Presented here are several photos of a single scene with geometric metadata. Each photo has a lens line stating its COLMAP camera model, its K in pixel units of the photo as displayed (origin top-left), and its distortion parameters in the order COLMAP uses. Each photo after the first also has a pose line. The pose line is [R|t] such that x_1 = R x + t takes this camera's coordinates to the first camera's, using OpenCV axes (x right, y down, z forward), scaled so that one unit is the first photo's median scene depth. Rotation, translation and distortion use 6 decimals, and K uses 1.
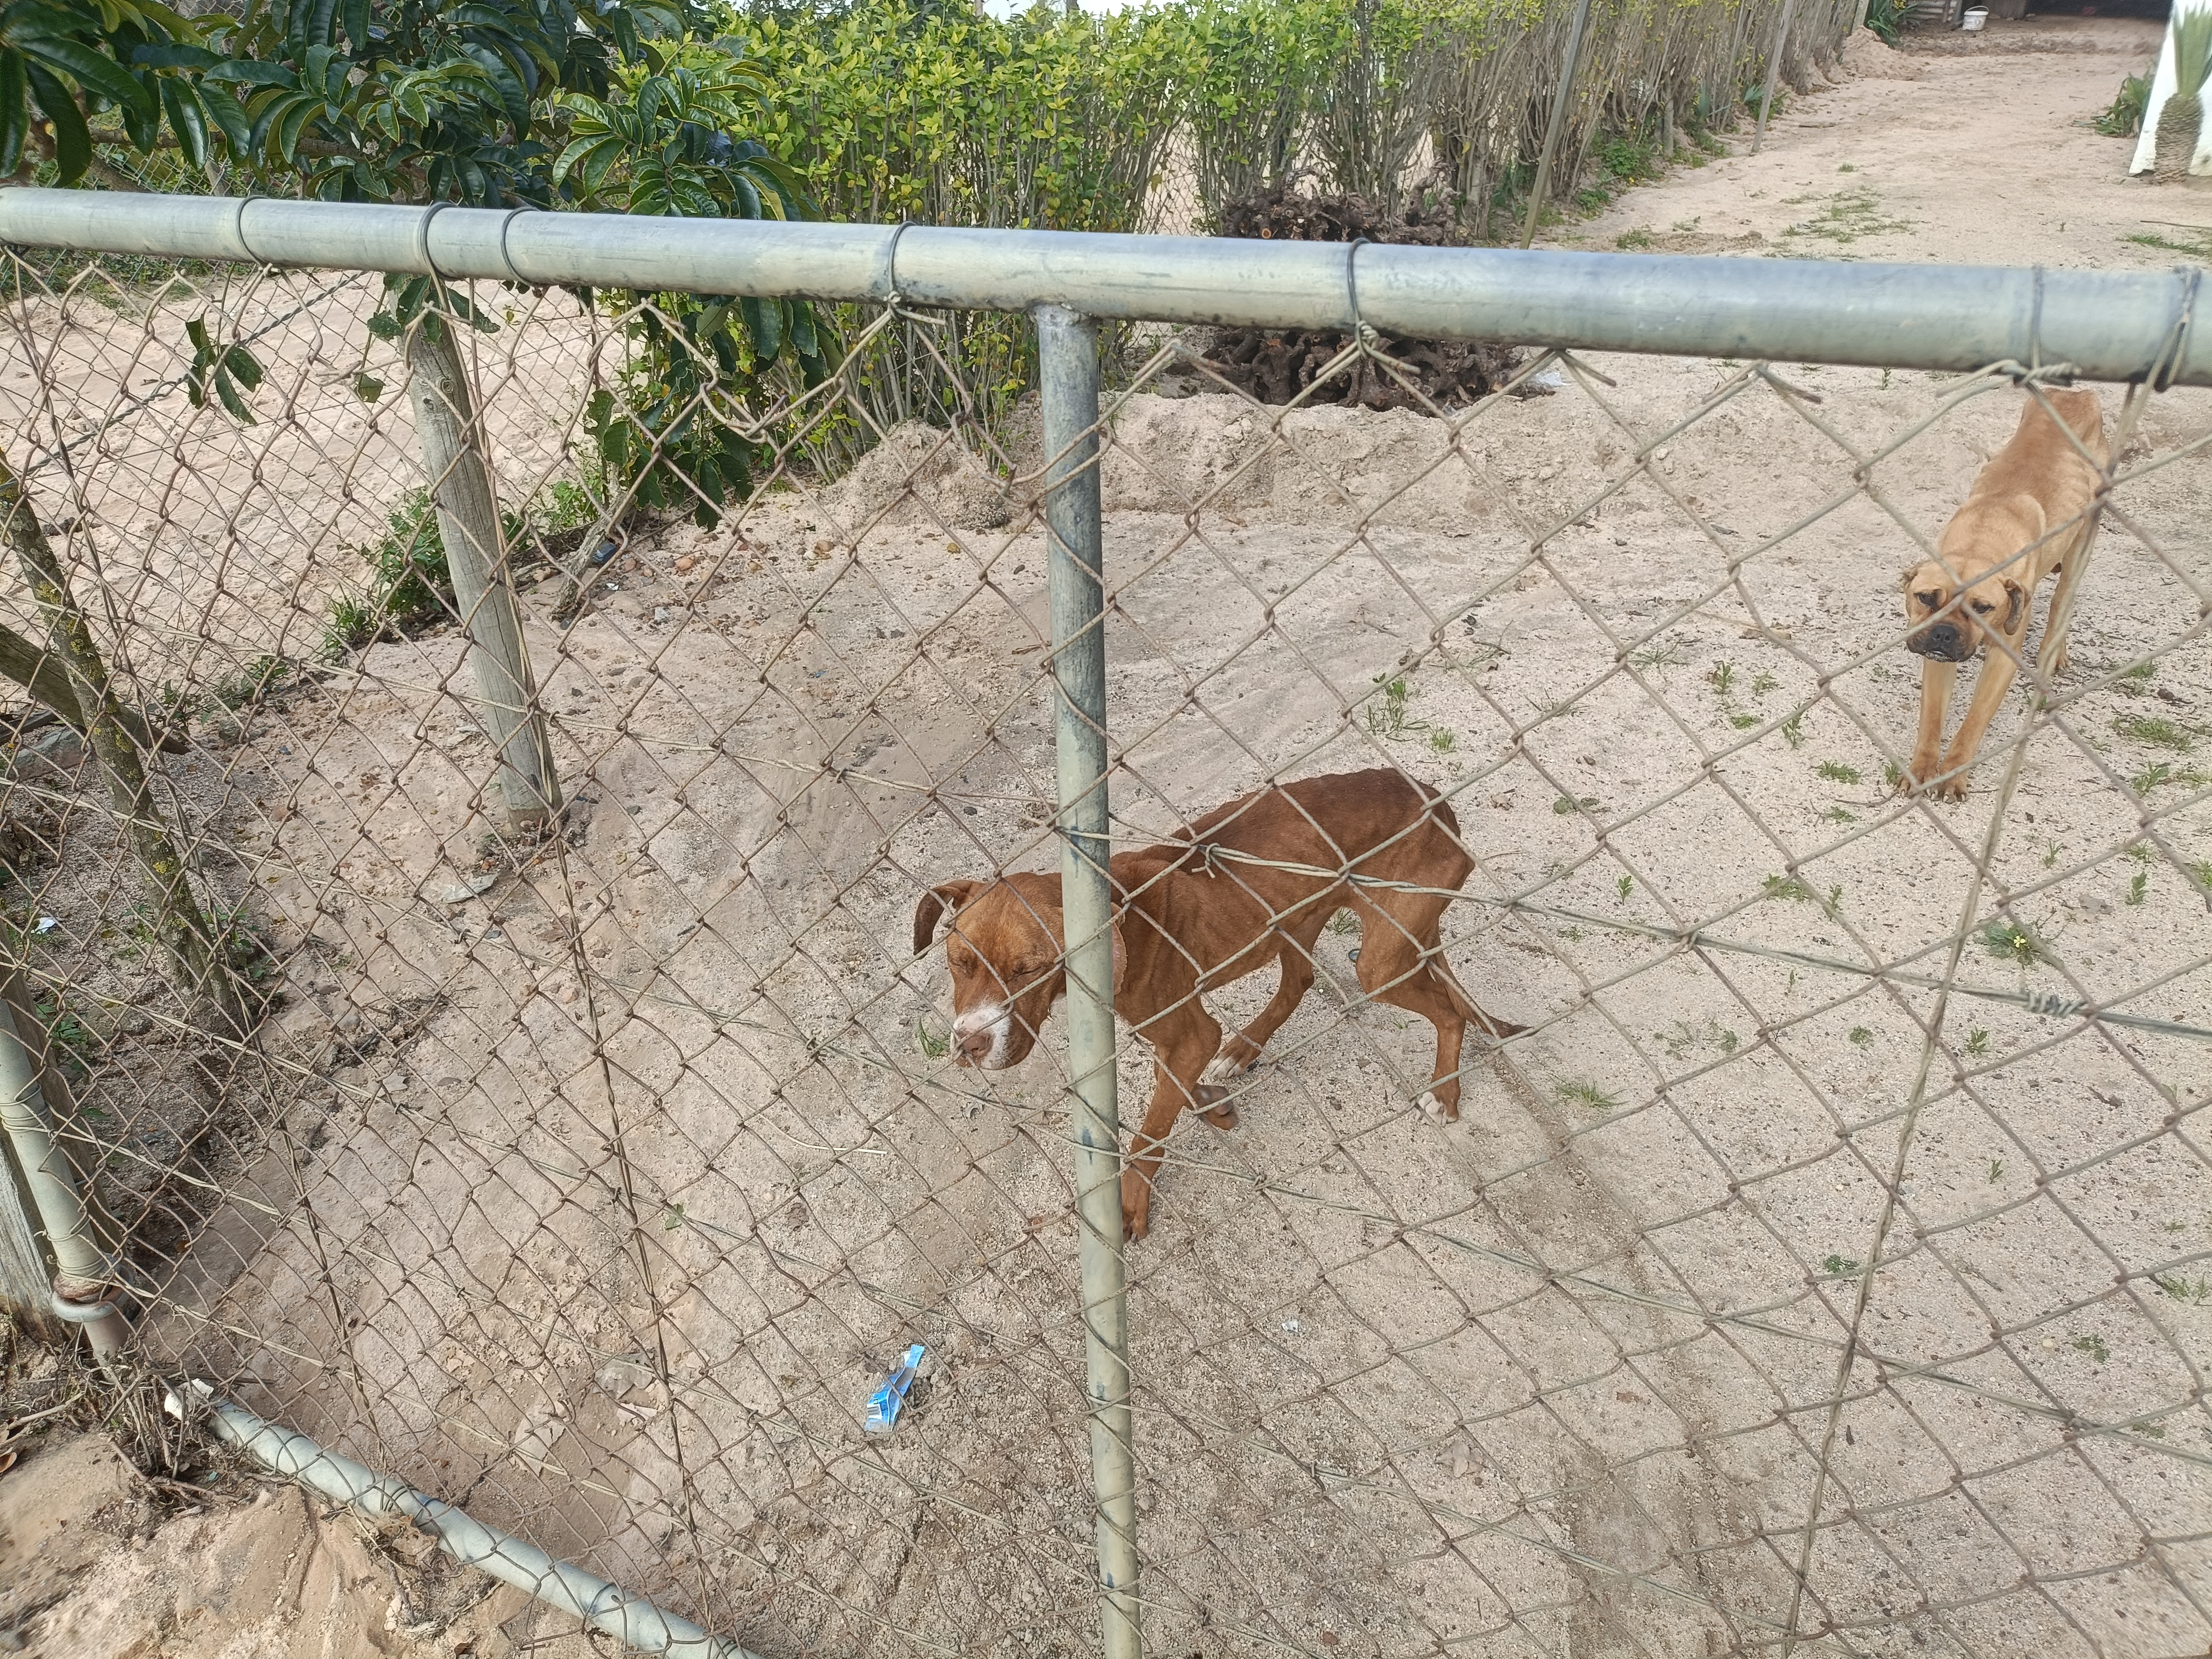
lens RADIAL K [[1658.9, 0, 1091.8], [0, 1658.9, 842.9], [0, 0, 1]] dist [0.045426, -0.028419]
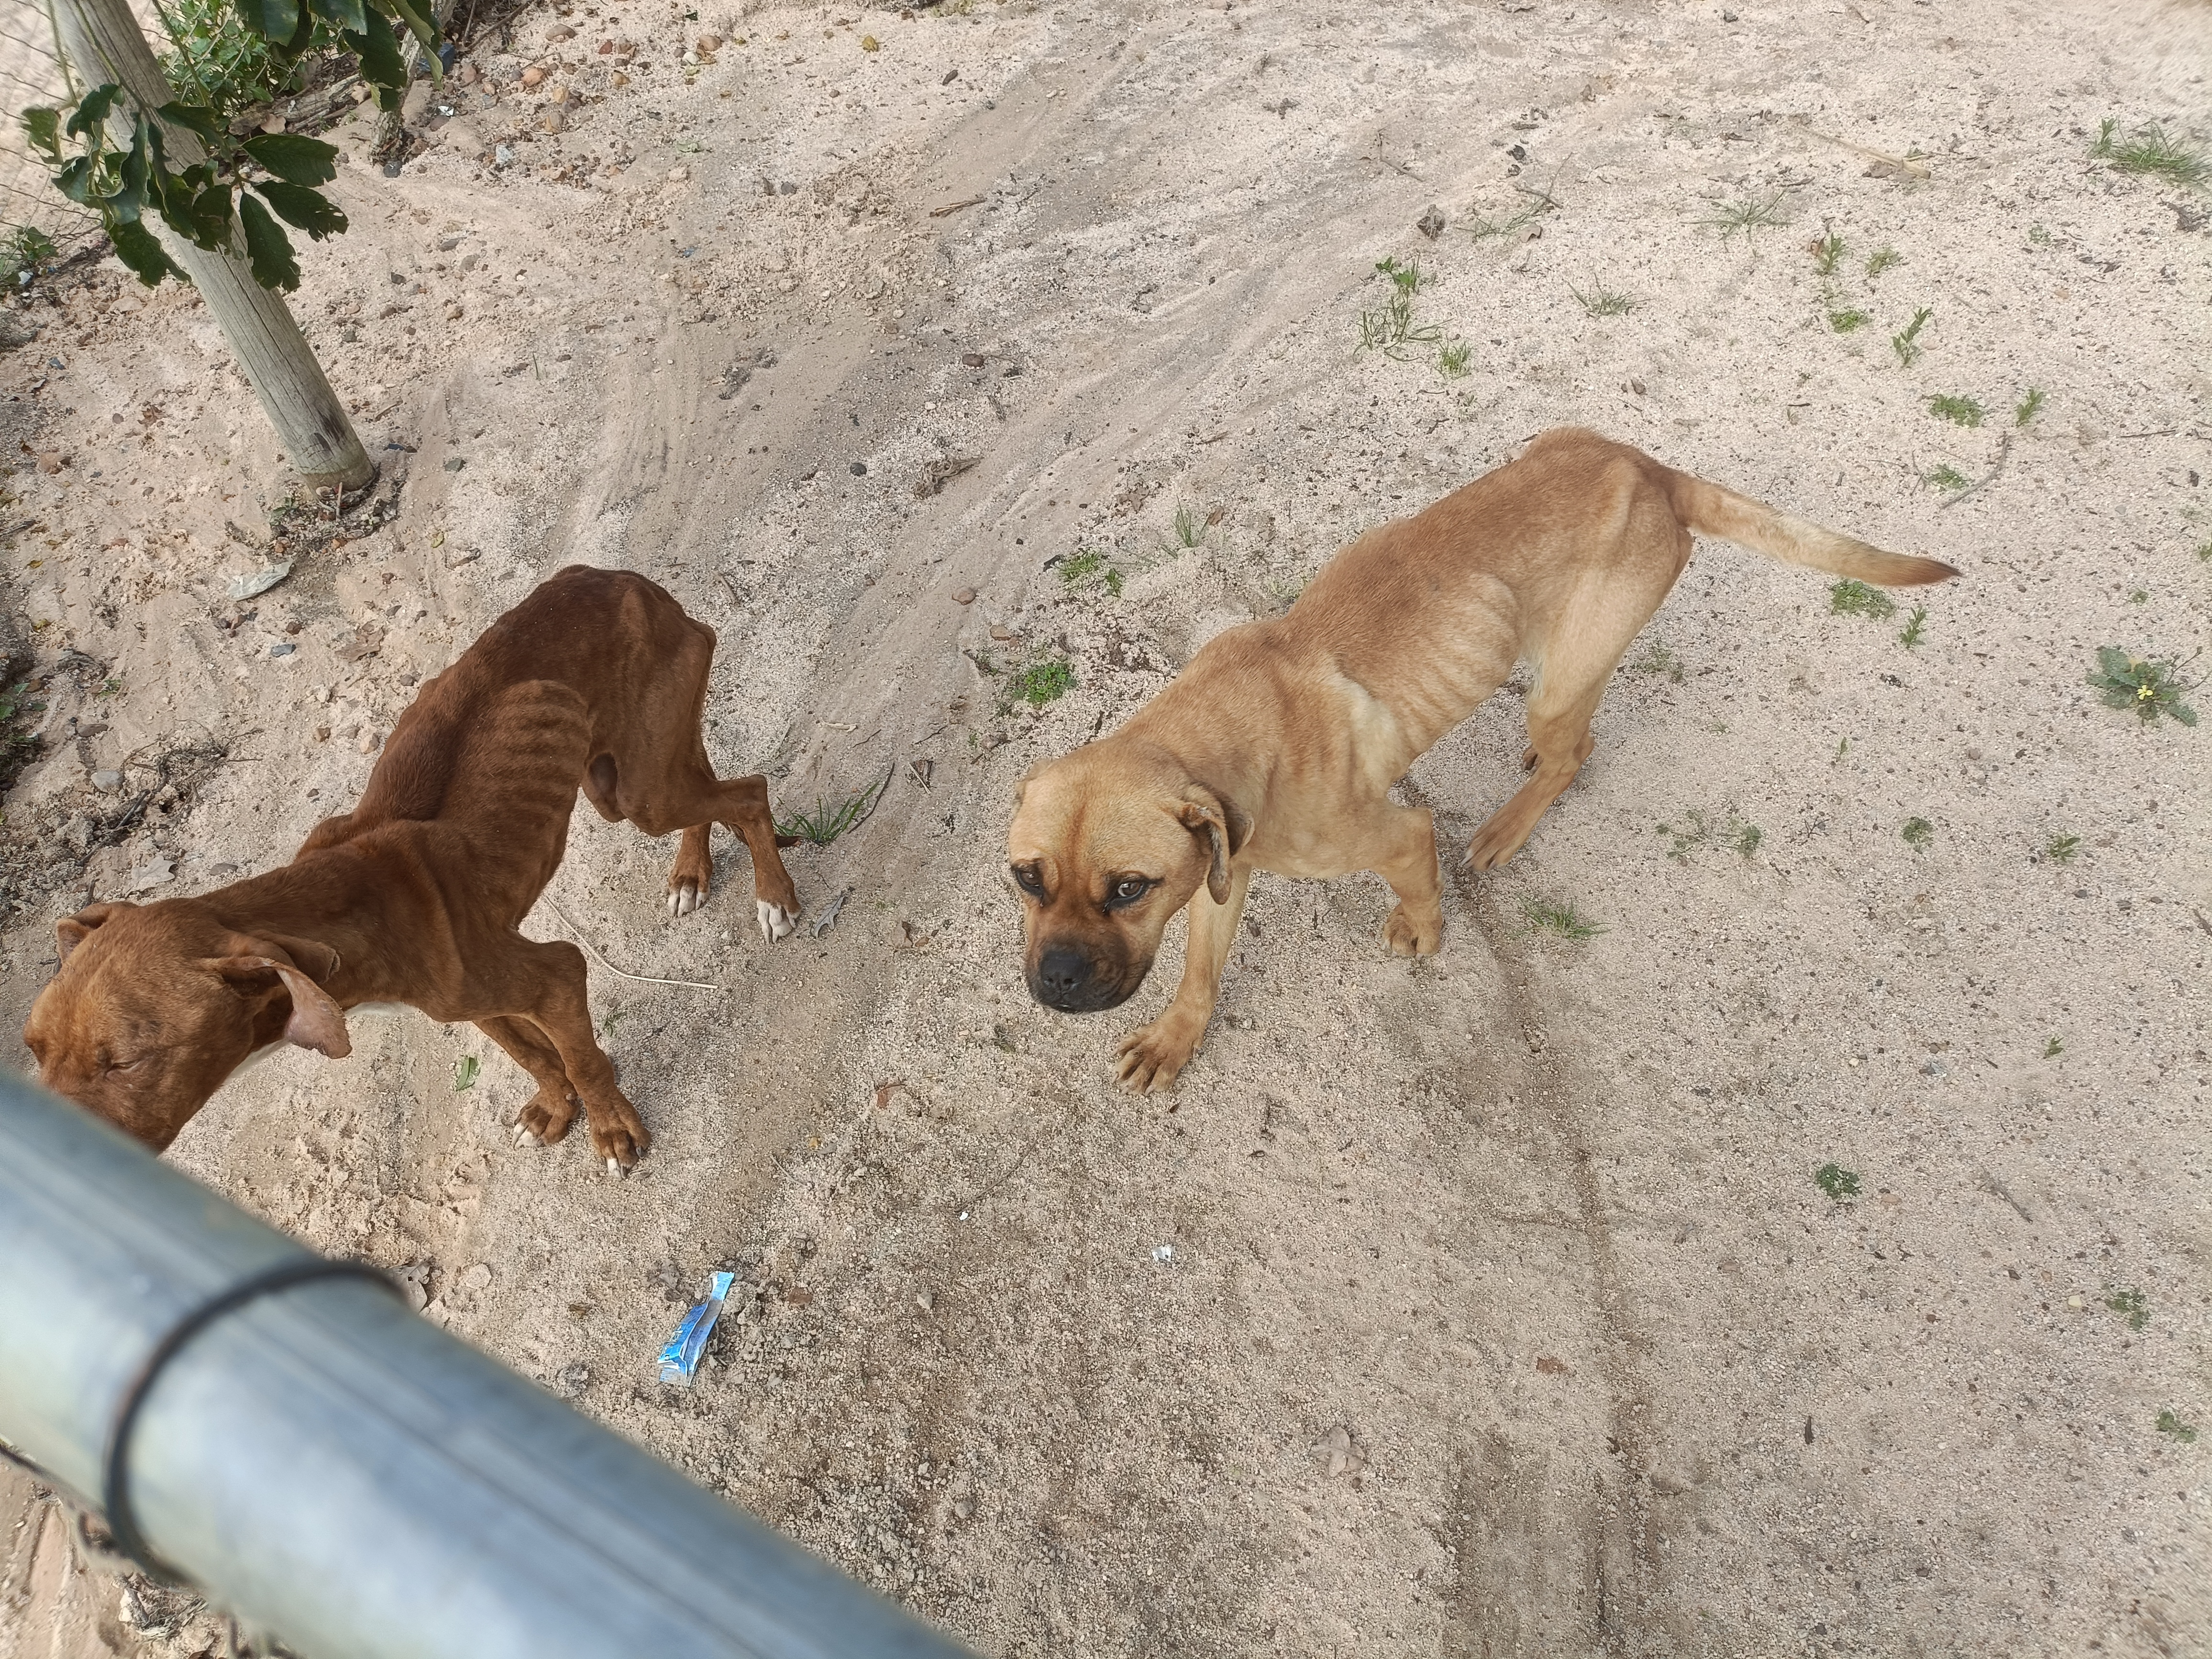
lens RADIAL K [[1658.9, 0, 1091.8], [0, 1658.9, 842.9], [0, 0, 1]] dist [0.045426, -0.028419]
pose [[0.999053, 0.000171, -0.043510, 0.075452], [0.014729, 0.939628, 0.341881, -0.122801], [0.040942, -0.342198, 0.938736, 0.173546]]
